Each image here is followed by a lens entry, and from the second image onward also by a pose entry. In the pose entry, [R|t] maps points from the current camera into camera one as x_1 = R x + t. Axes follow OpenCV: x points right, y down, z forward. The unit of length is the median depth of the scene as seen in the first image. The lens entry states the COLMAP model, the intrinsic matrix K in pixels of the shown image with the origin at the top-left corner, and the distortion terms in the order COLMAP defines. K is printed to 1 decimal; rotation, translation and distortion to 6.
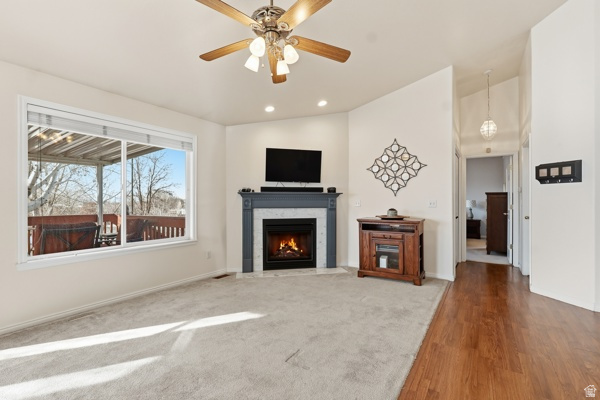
lens RADIAL K [[278.3, 0, 300.7], [0, 278.3, 200.9], [0, 0, 1]] dist [-0.001684, -0.000400]
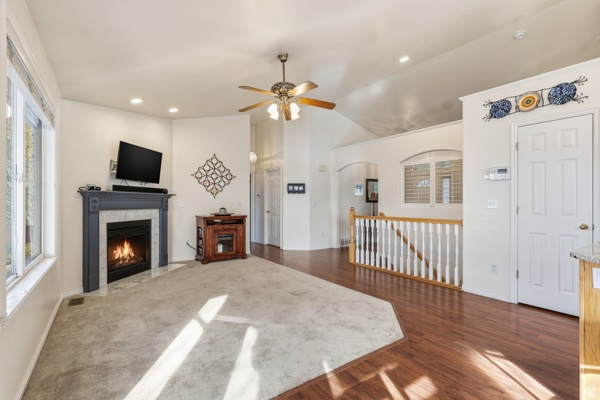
lens RADIAL K [[278.3, 0, 301.1], [0, 278.3, 201.9], [0, 0, 1]] dist [-0.001684, -0.000400]
pose [[0.369720, 0.003529, 0.929136, -0.710099], [-0.001123, 0.999994, -0.003351, 0.003695], [-0.929142, 0.000195, 0.369722, 0.148037]]
